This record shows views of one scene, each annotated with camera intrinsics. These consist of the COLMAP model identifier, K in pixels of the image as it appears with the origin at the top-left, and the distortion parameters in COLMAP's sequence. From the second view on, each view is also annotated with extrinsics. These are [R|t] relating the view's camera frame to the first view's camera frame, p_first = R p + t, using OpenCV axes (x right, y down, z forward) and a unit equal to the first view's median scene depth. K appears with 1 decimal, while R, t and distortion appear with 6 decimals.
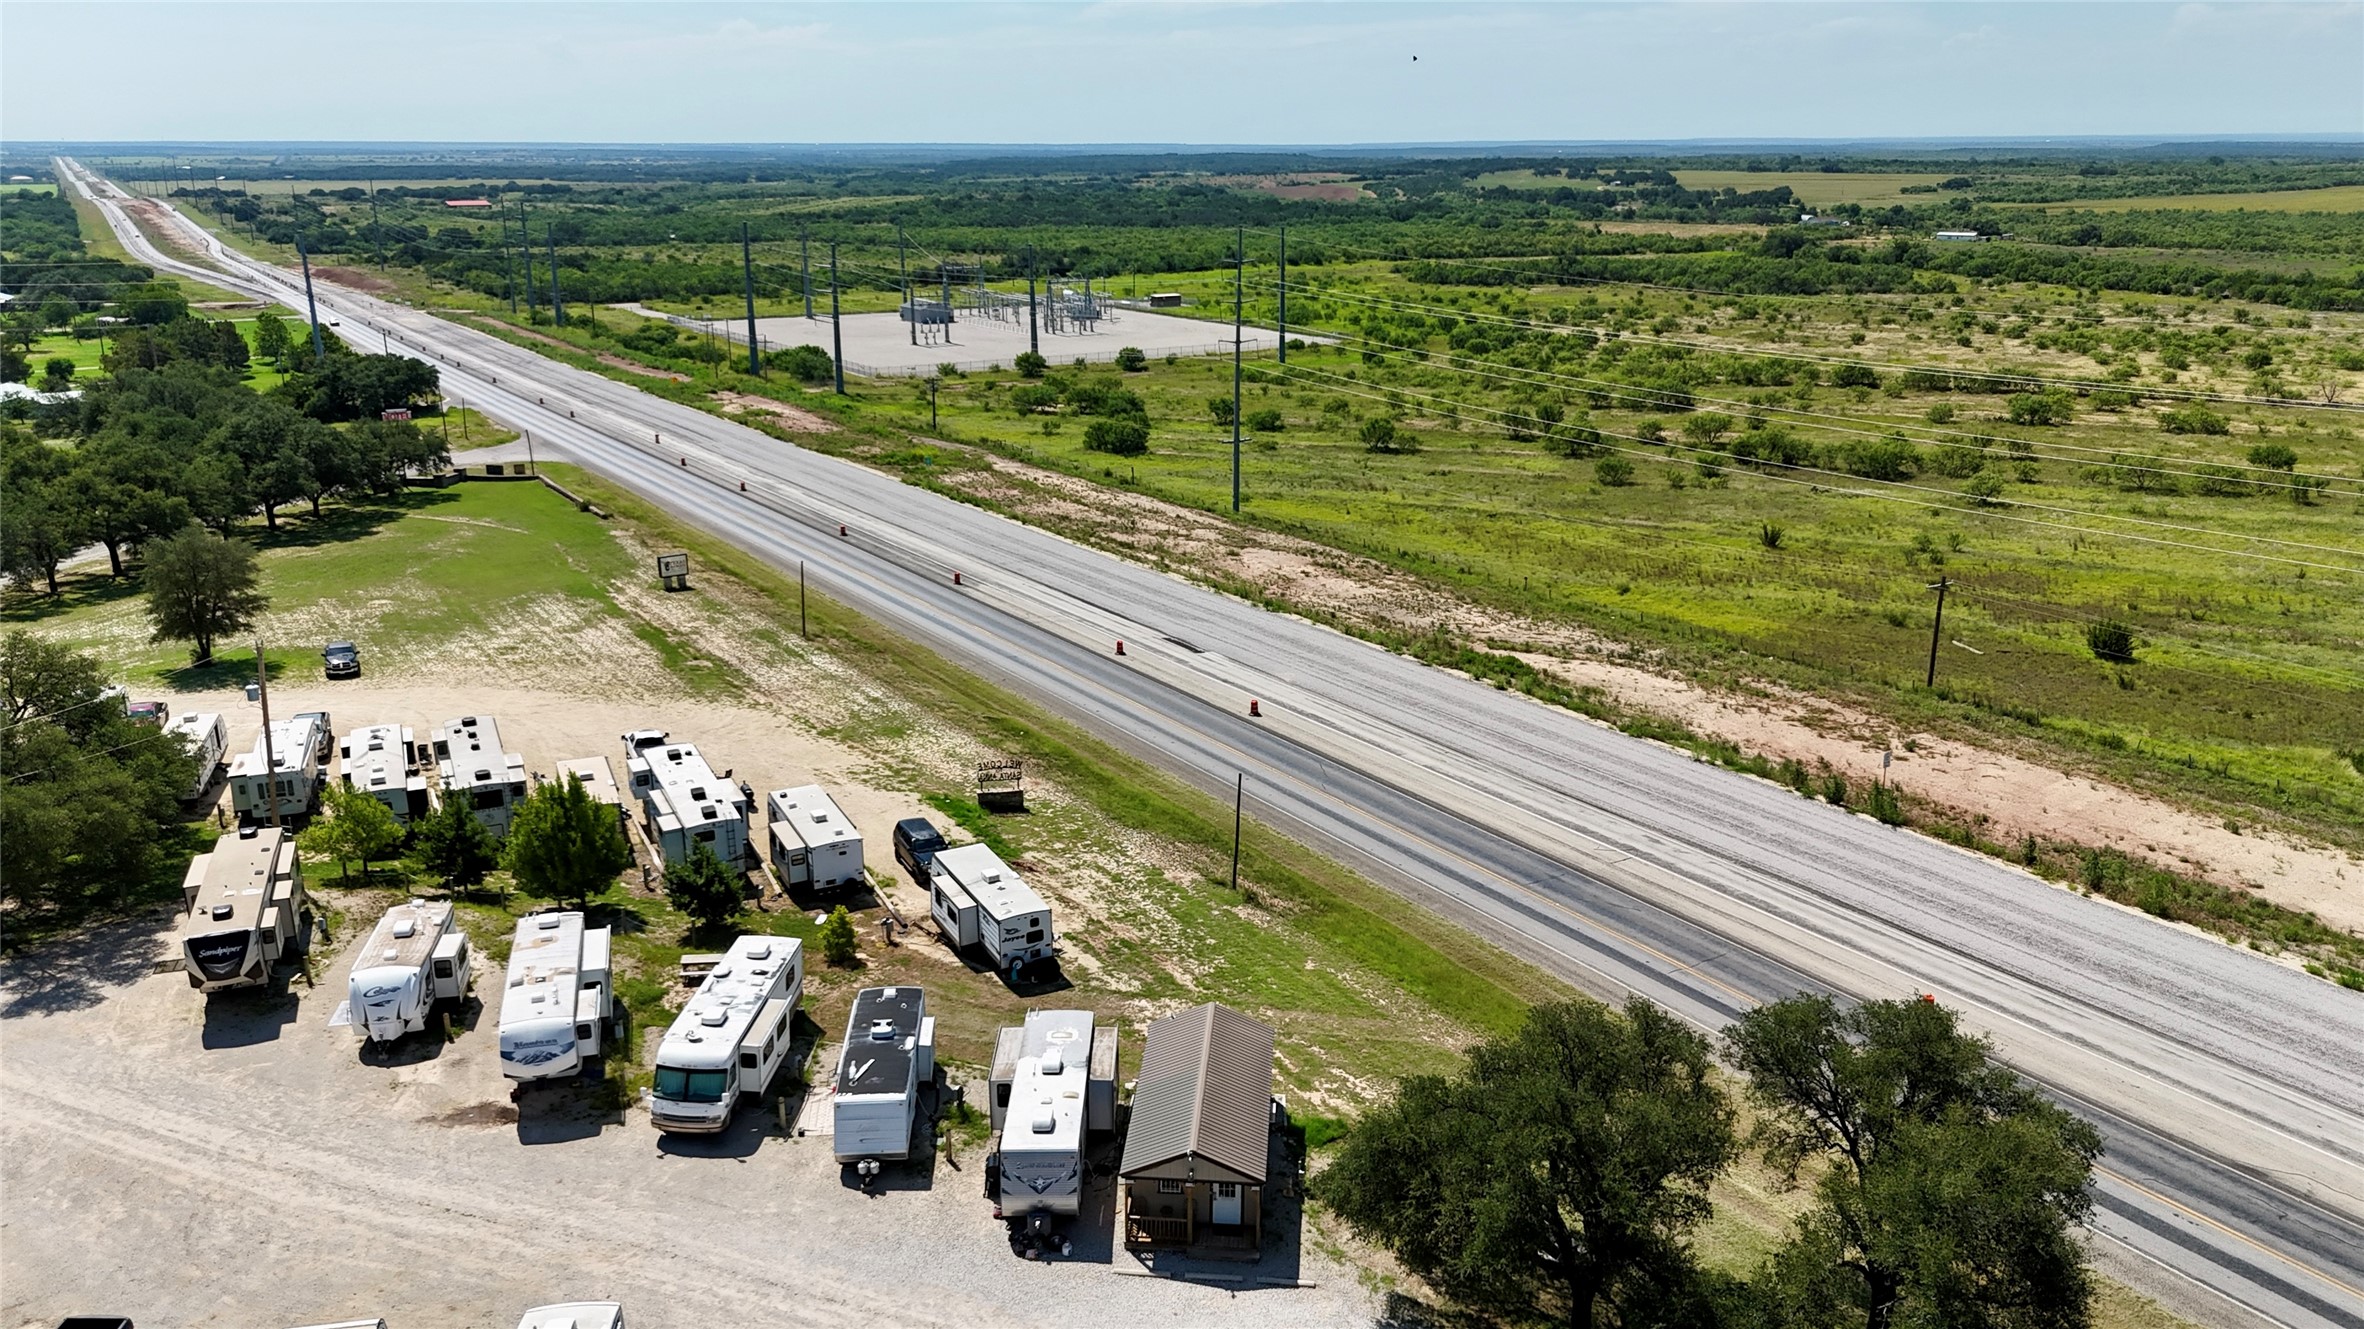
lens RADIAL K [[1756.8, 0, 1182.0], [0, 1756.8, 664.5], [0, 0, 1]] dist [0.086683, -0.103734]
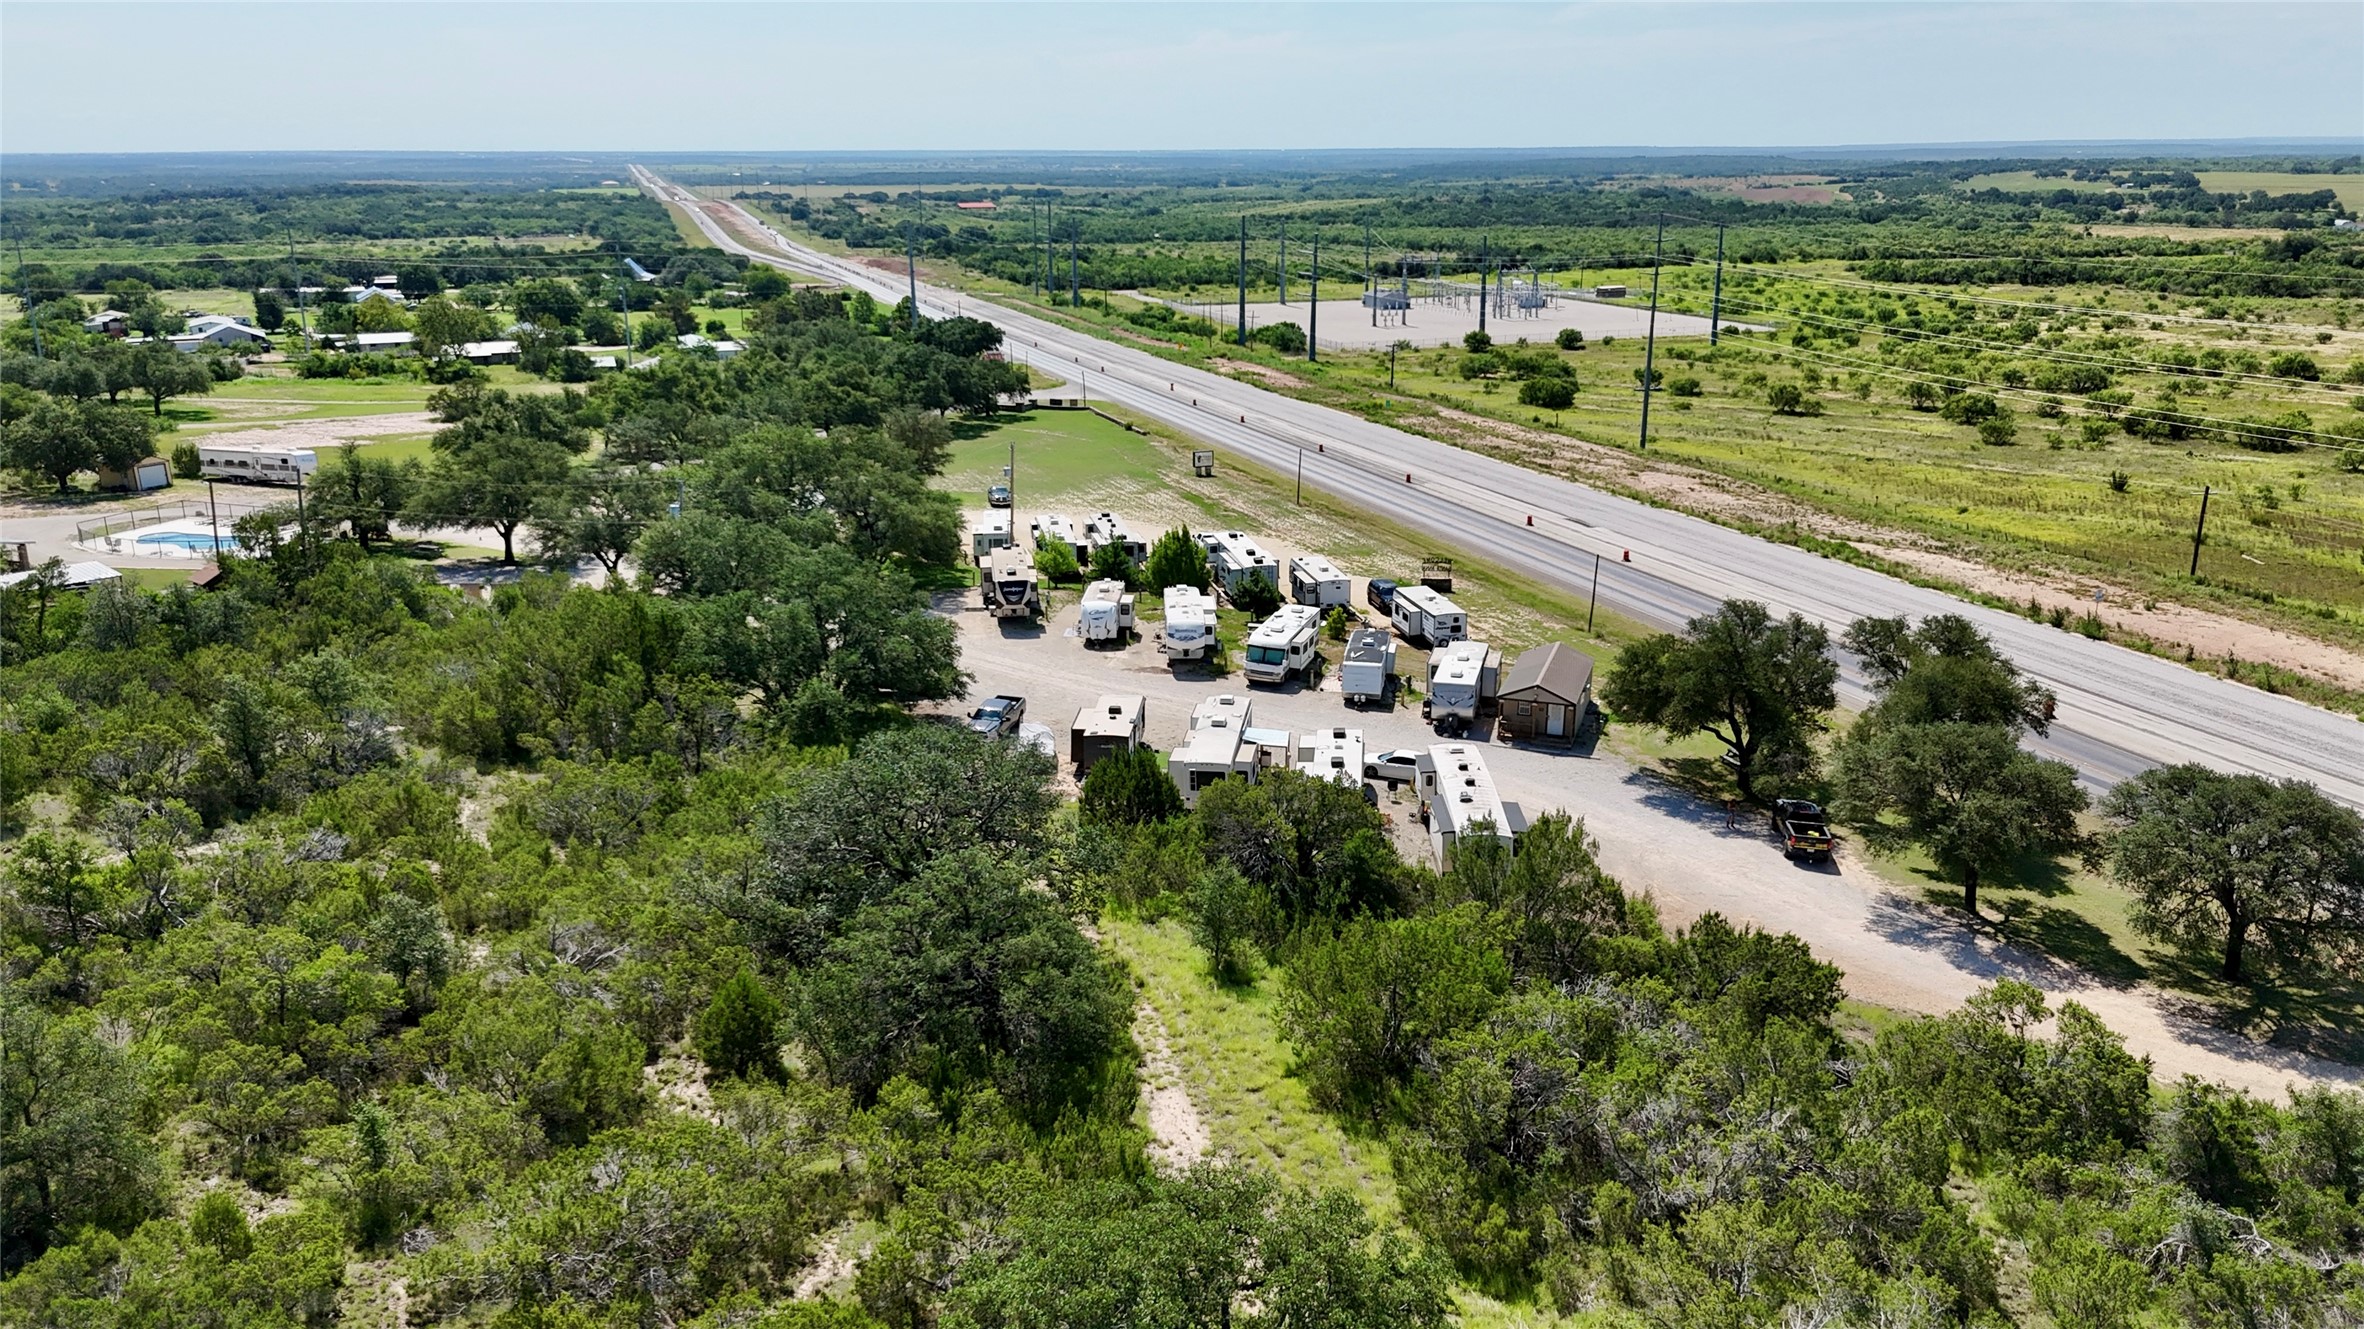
lens RADIAL K [[1744.3, 0, 1191.4], [0, 1744.3, 656.0], [0, 0, 1]] dist [0.063164, -0.048320]
pose [[0.969867, 0.066517, -0.234378, 0.009947], [-0.067571, 0.997708, 0.003536, 0.031751], [0.234077, 0.012408, 0.972139, -0.105833]]
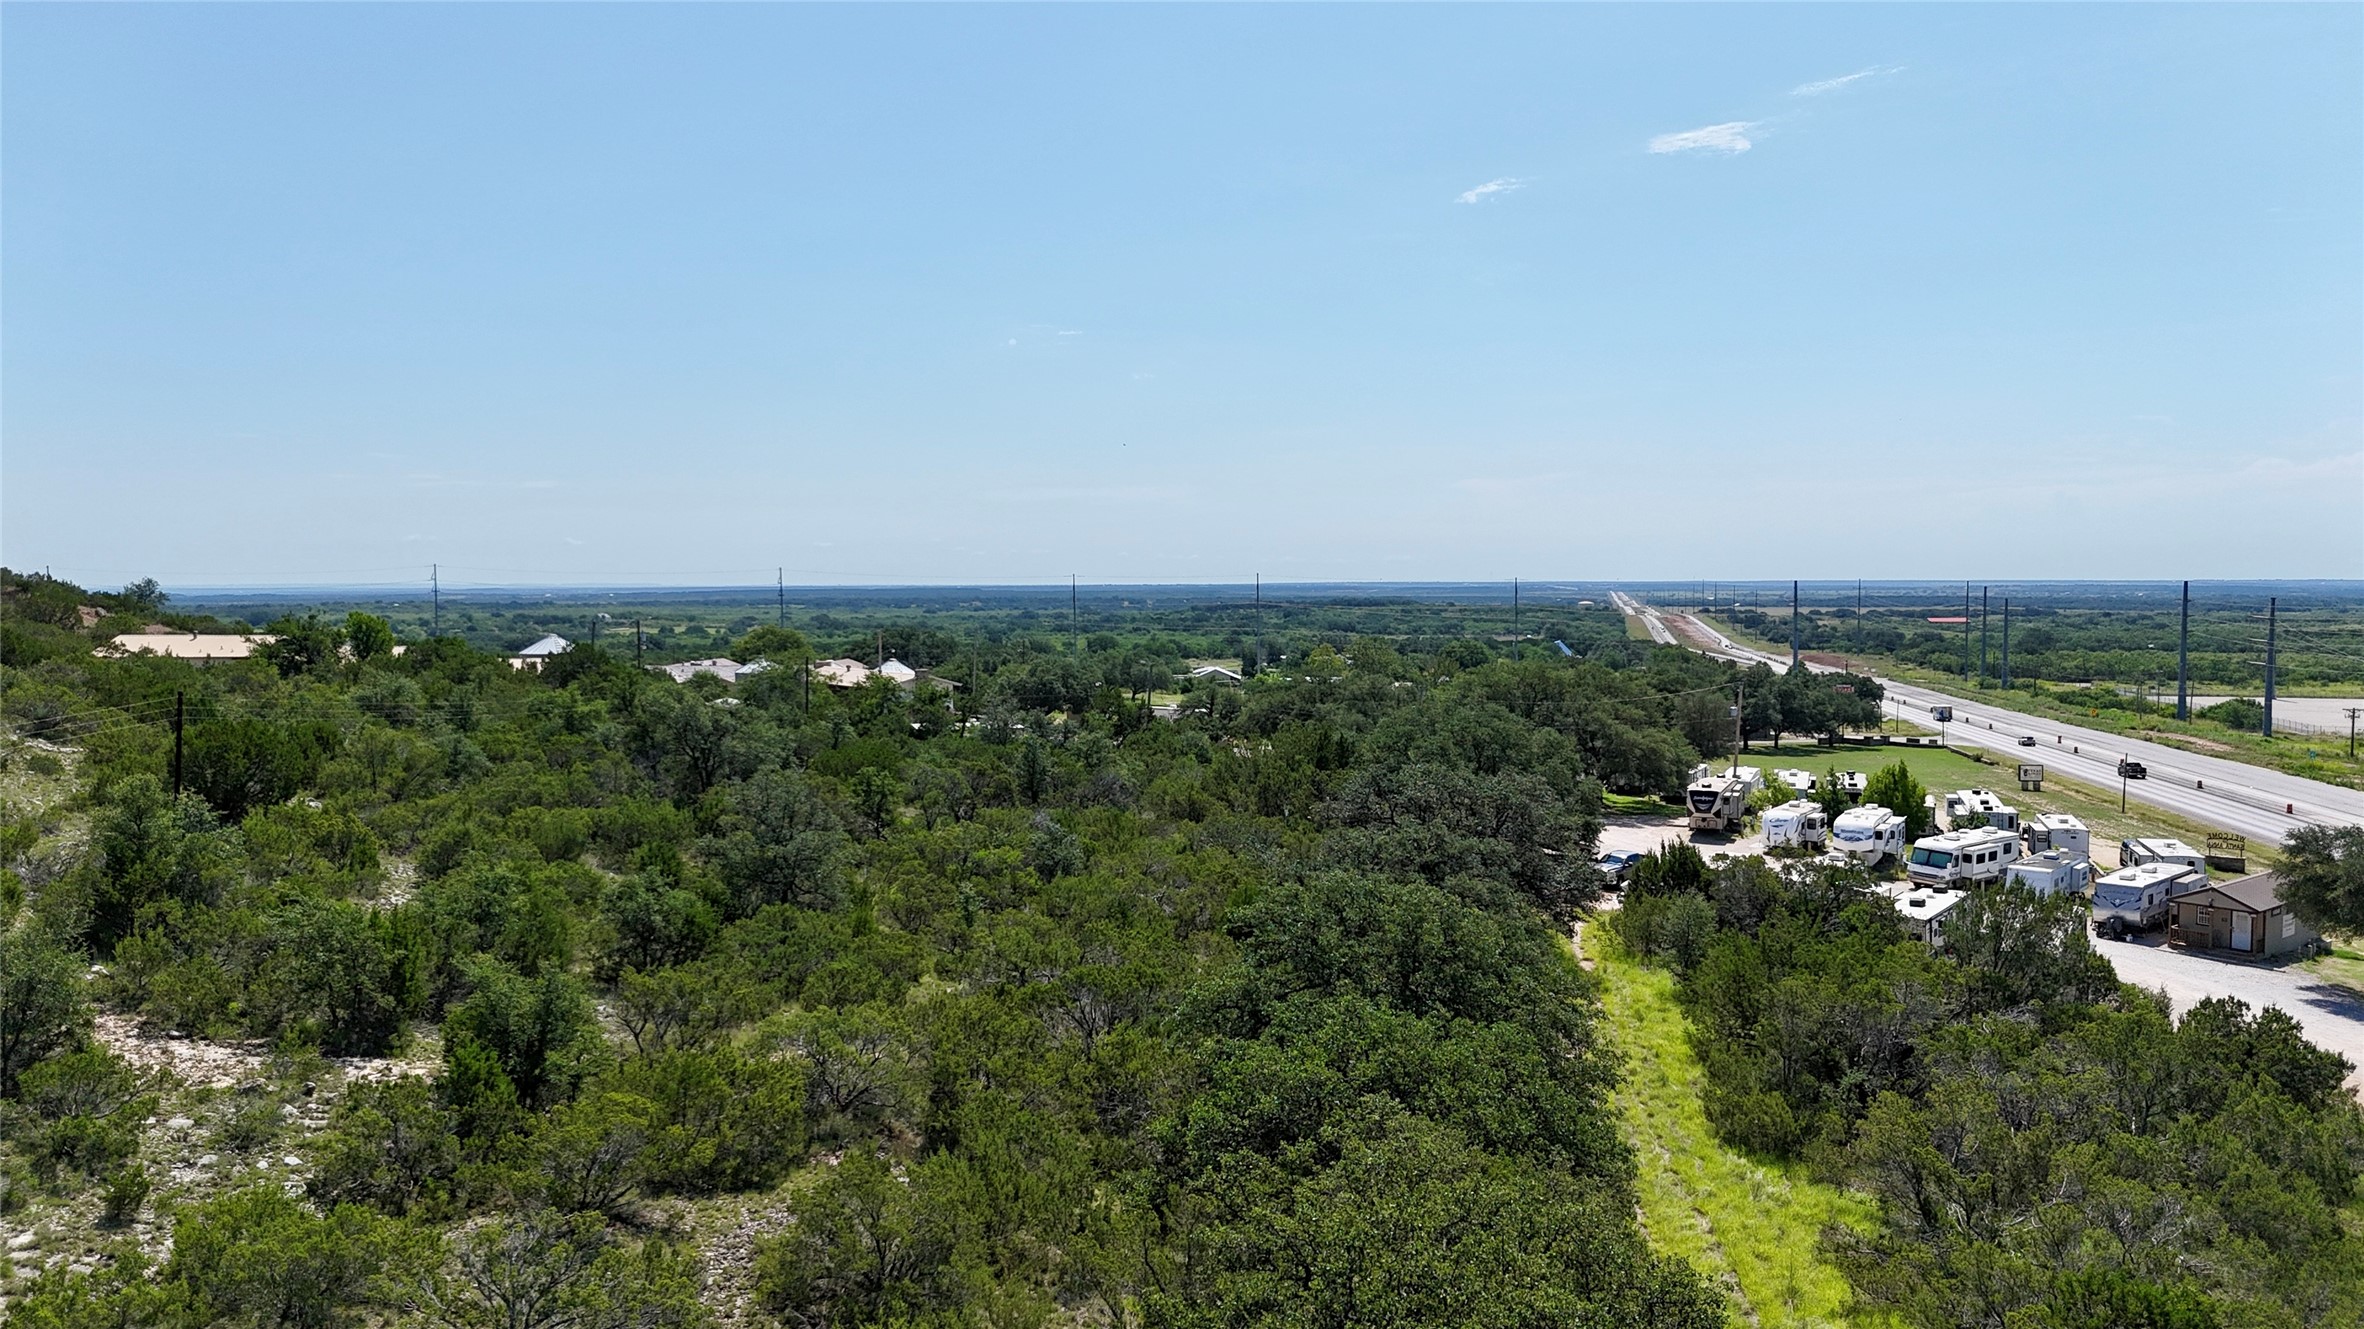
lens RADIAL K [[1728.9, 0, 1184.5], [0, 1728.9, 645.4], [0, 0, 1]] dist [0.048857, -0.044469]
pose [[0.706771, 0.023064, -0.707066, 0.060734], [-0.194481, 0.967294, -0.162847, 0.063063], [0.680185, 0.252607, 0.688141, -0.111896]]
